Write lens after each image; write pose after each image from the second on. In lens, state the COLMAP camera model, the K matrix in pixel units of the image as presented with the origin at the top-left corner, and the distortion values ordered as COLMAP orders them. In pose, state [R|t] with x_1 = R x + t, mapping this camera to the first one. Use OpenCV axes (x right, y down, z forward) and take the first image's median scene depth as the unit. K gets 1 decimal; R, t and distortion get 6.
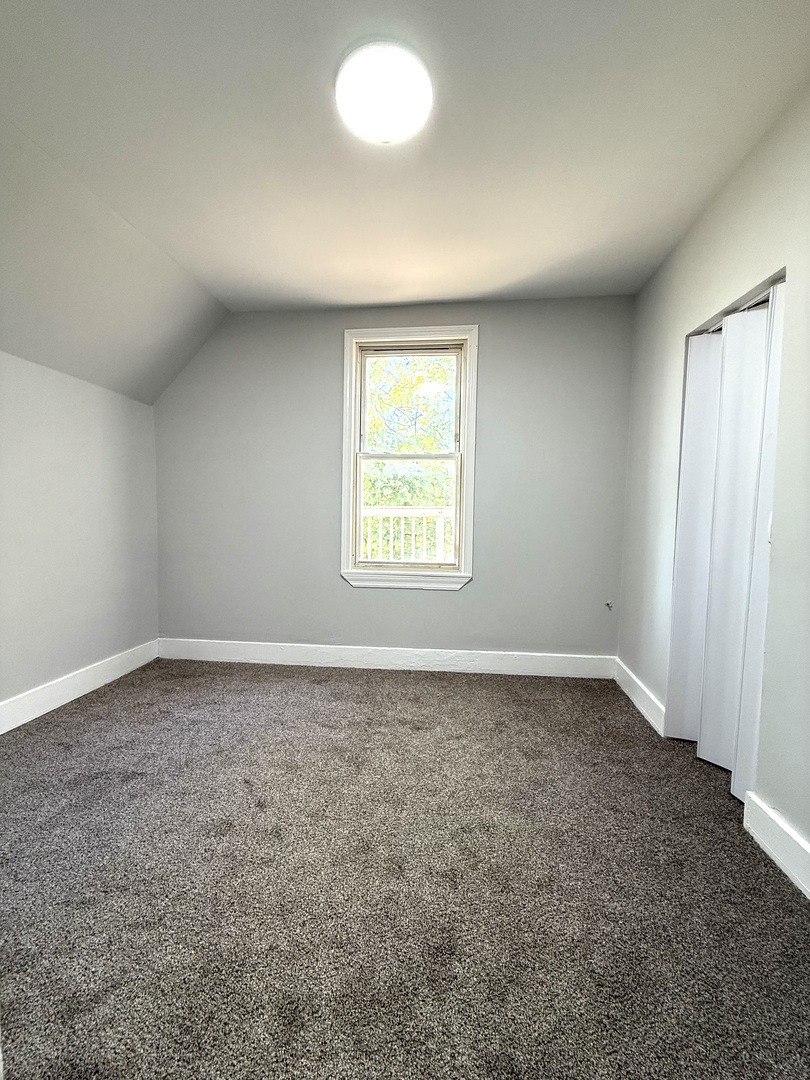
lens RADIAL K [[429.7, 0, 405.1], [0, 429.7, 536.6], [0, 0, 1]] dist [-0.001225, 0.000083]
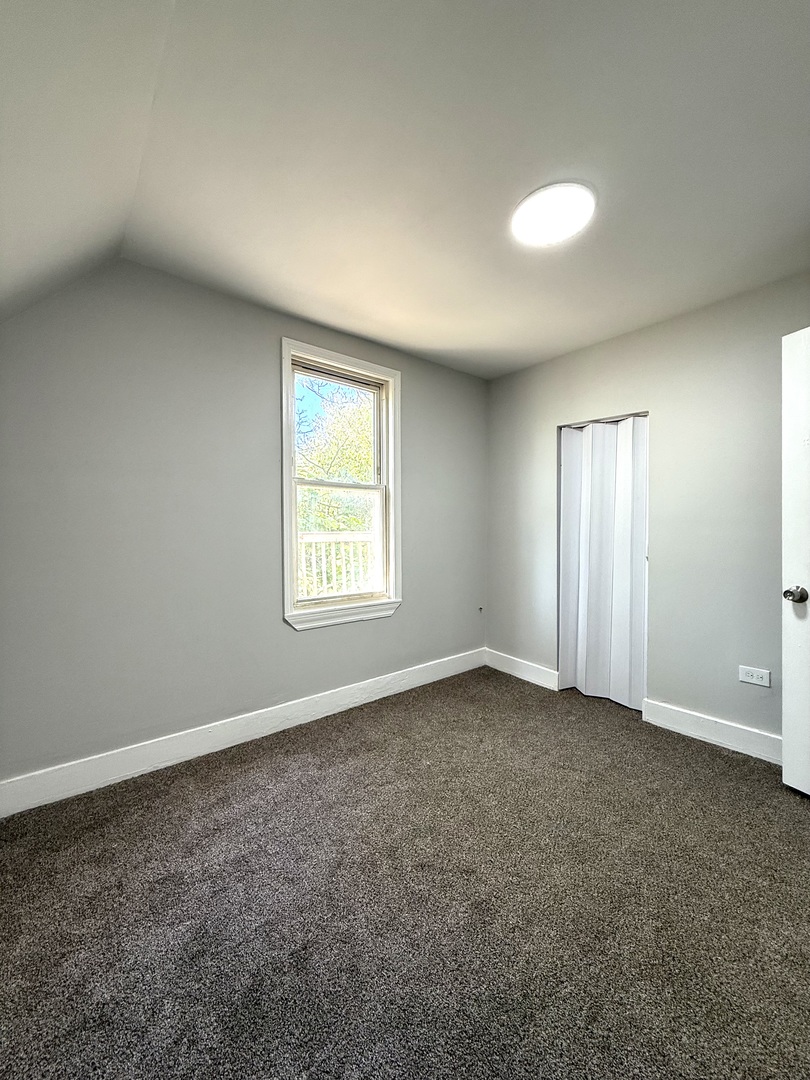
lens RADIAL K [[429.7, 0, 405.1], [0, 429.7, 536.6], [0, 0, 1]] dist [-0.001225, 0.000083]
pose [[0.696403, -0.022478, 0.717299, -0.602277], [0.049383, 0.998641, -0.016650, -0.049392], [-0.715950, 0.047018, 0.696566, 0.233323]]
